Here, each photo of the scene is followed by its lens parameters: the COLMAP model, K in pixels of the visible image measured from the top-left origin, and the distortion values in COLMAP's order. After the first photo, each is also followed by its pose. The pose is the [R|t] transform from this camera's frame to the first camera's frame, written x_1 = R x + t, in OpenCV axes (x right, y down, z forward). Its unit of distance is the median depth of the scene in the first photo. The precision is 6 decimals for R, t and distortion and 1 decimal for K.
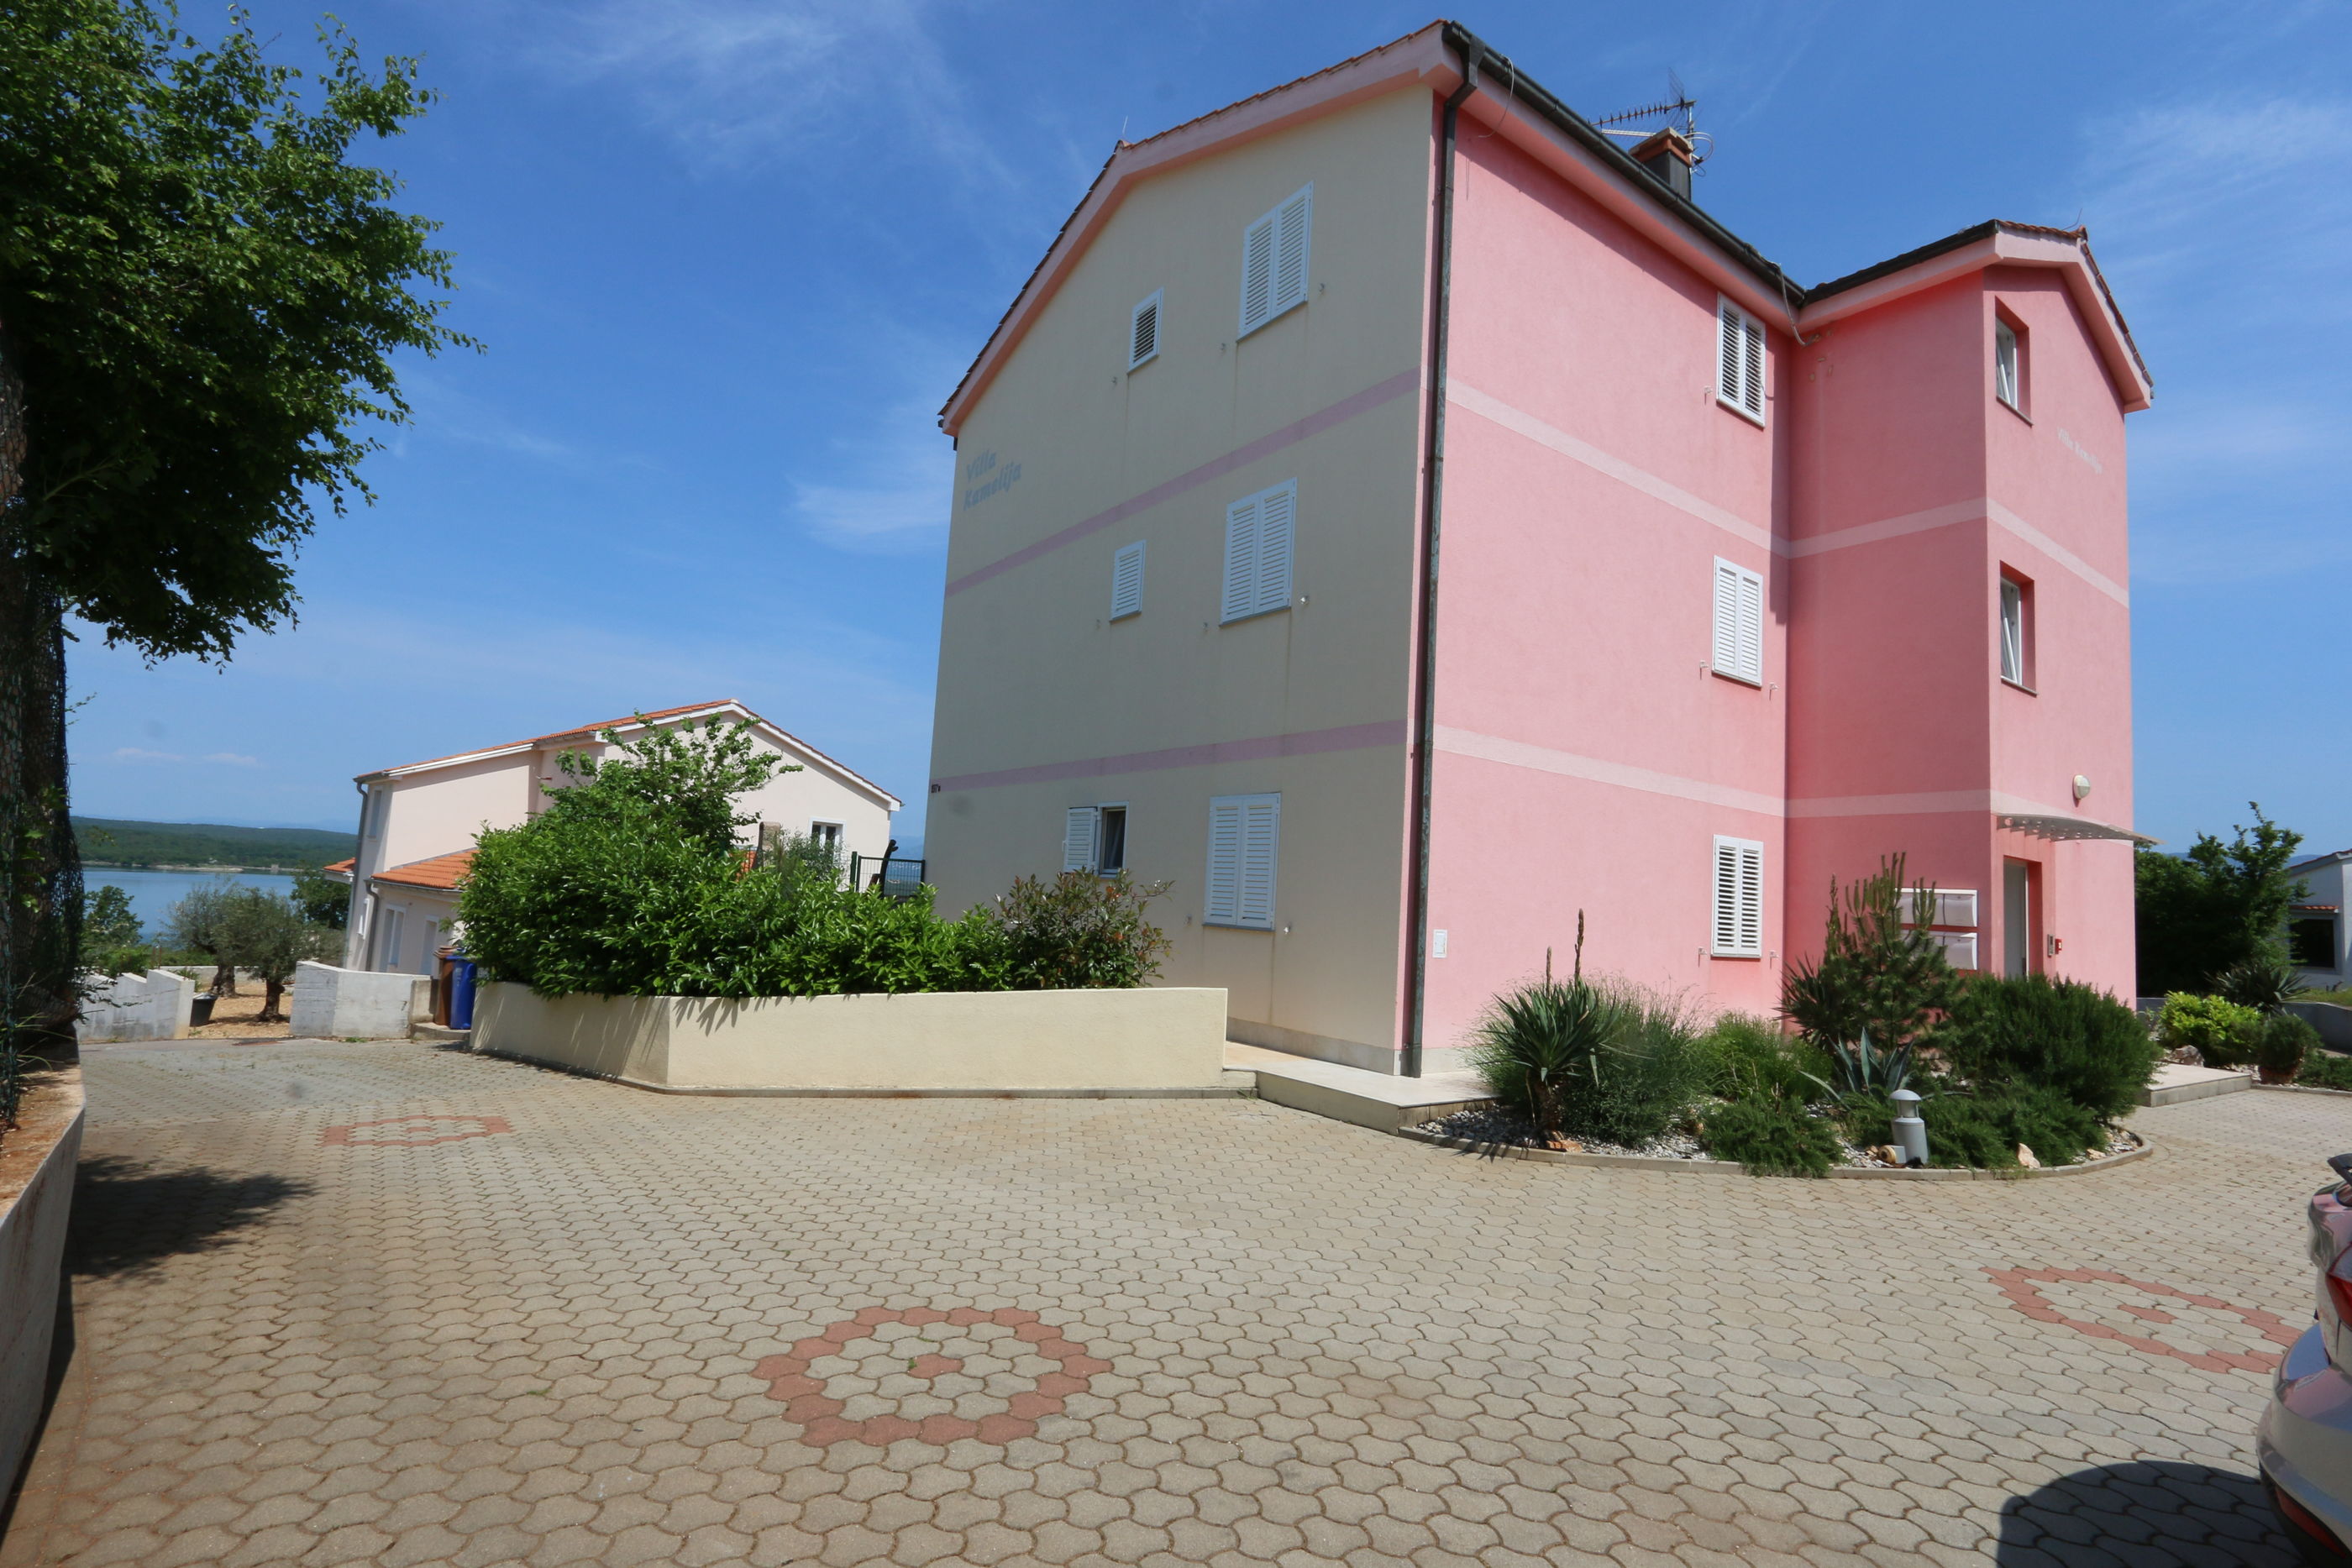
lens RADIAL K [[1105.4, 0, 1176.0], [0, 1105.4, 784.0], [0, 0, 1]] dist [-0.018152, -0.001741]
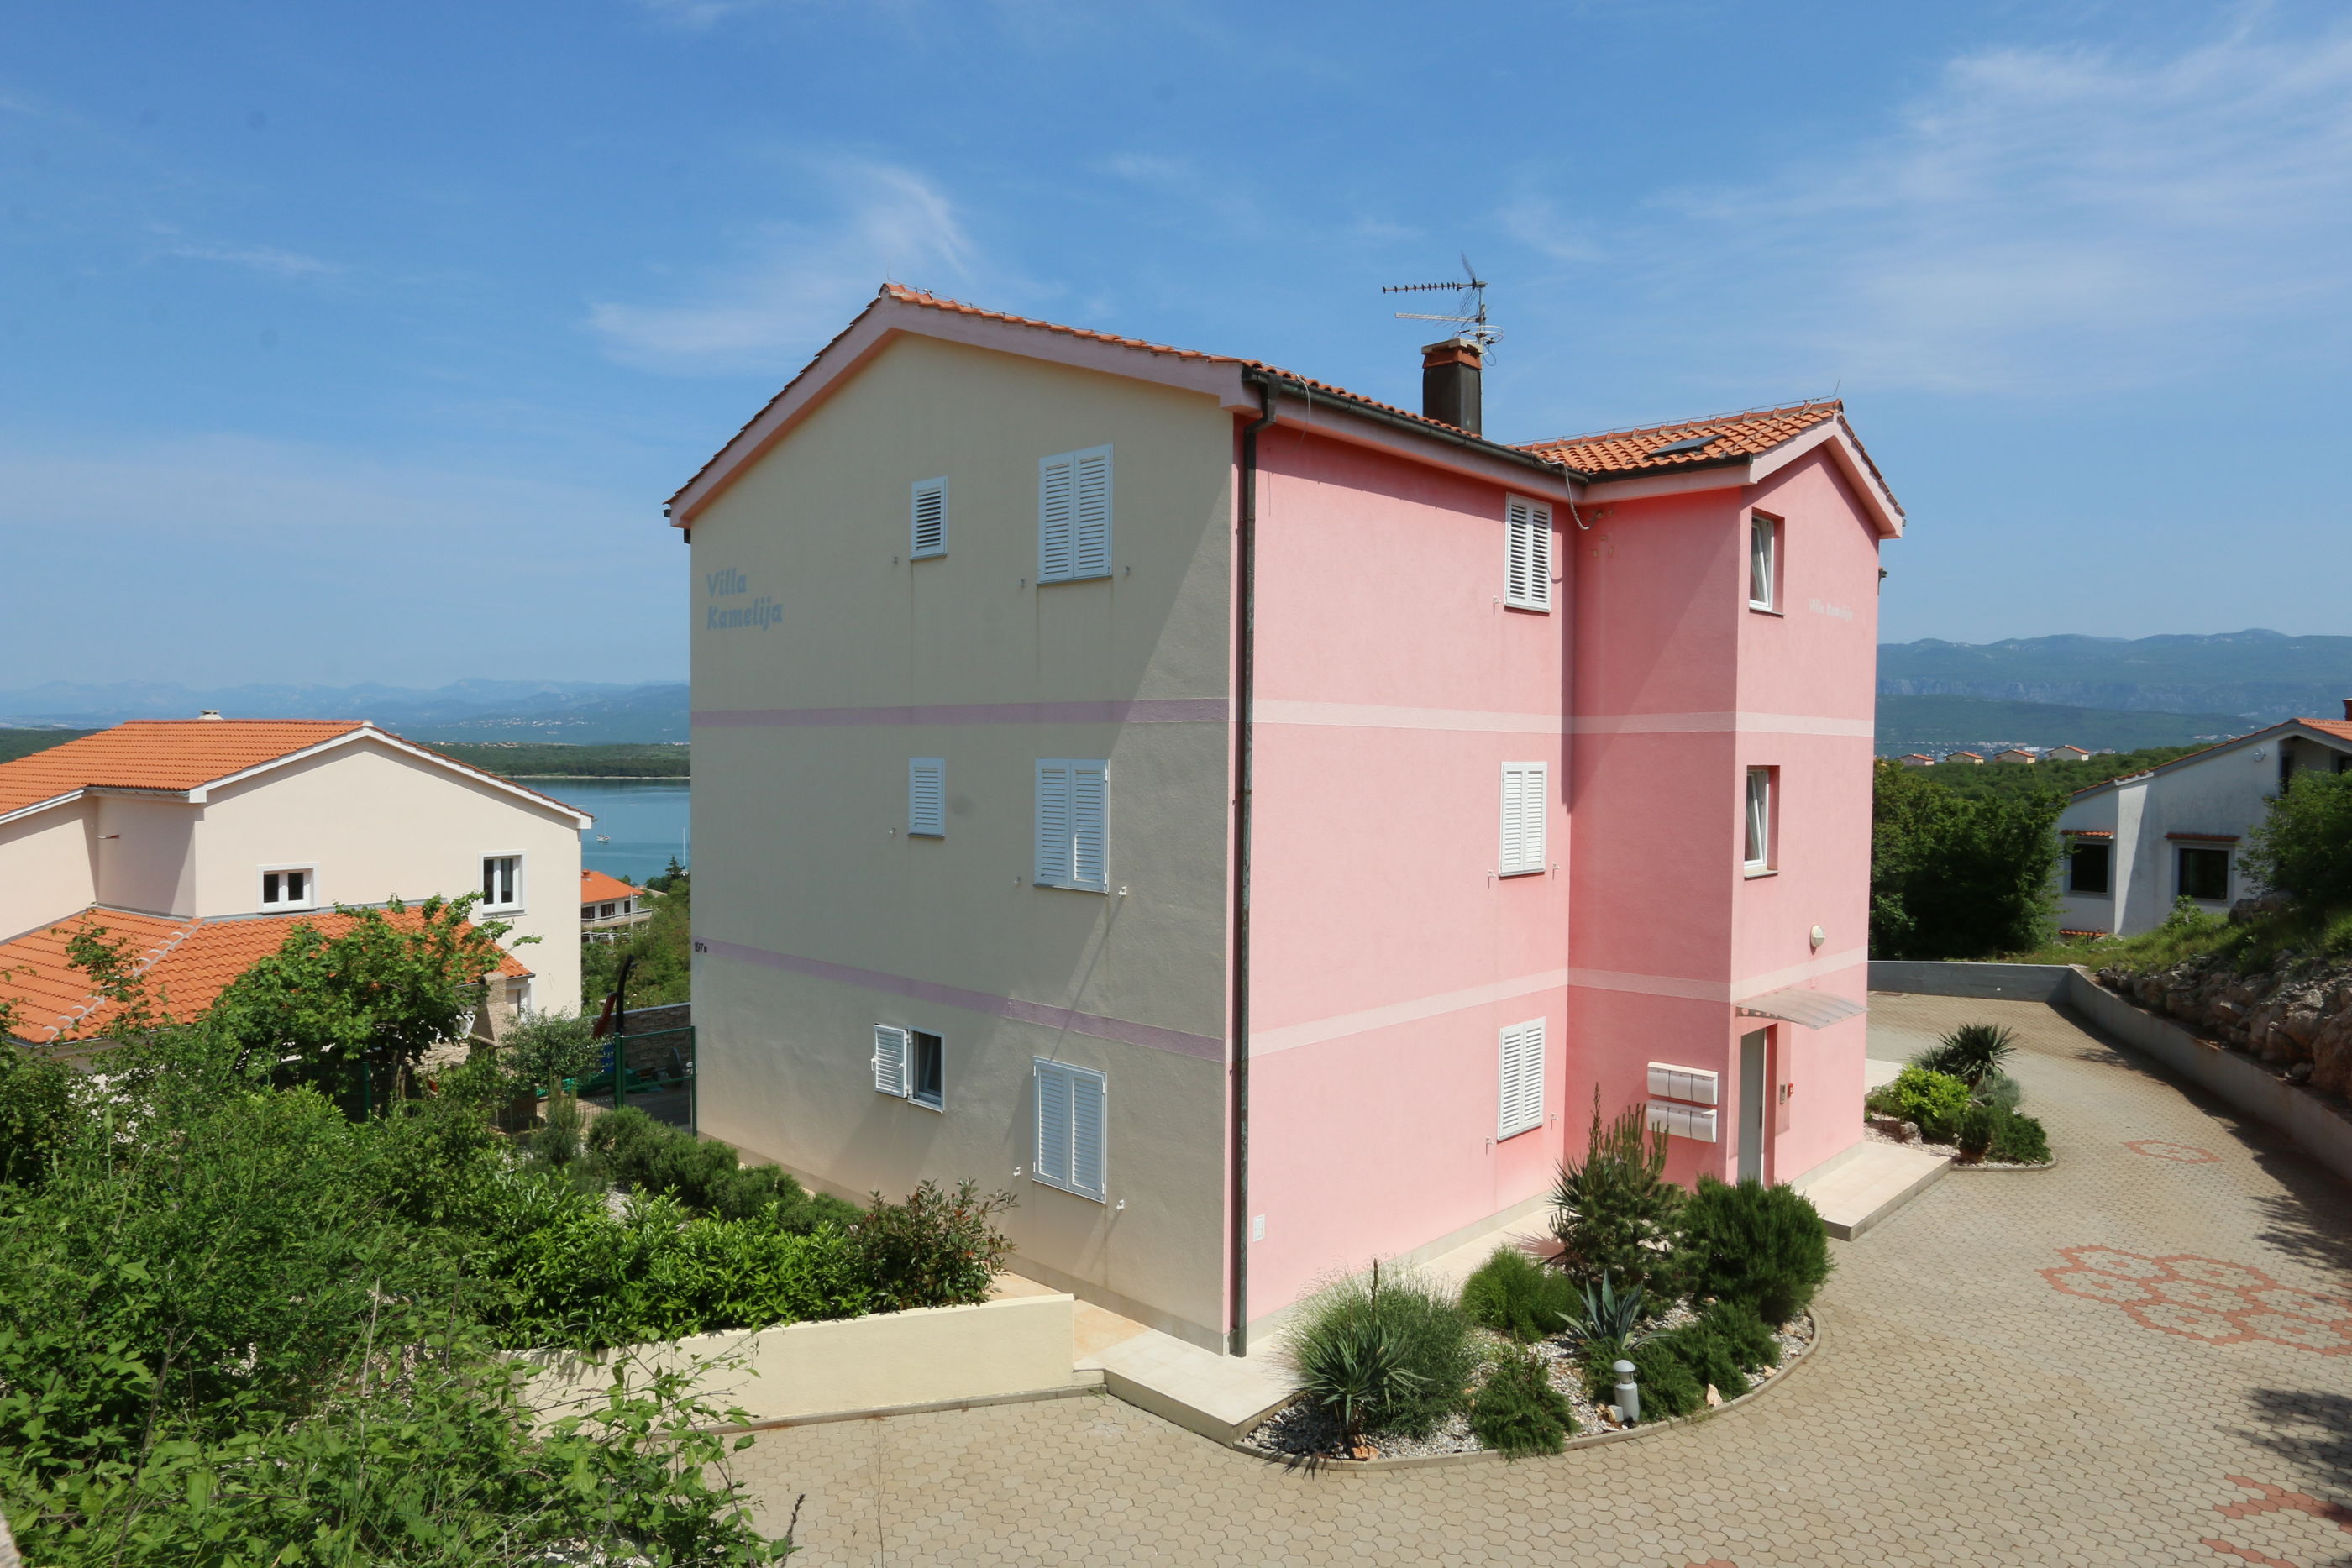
lens RADIAL K [[1400.5, 0, 1176.0], [0, 1400.5, 784.0], [0, 0, 1]] dist [-0.042427, 0.040582]
pose [[0.979989, -0.054457, 0.191458, -0.079450], [0.030674, 0.991675, 0.125059, -0.427018], [-0.196674, -0.116684, 0.973501, -0.272110]]
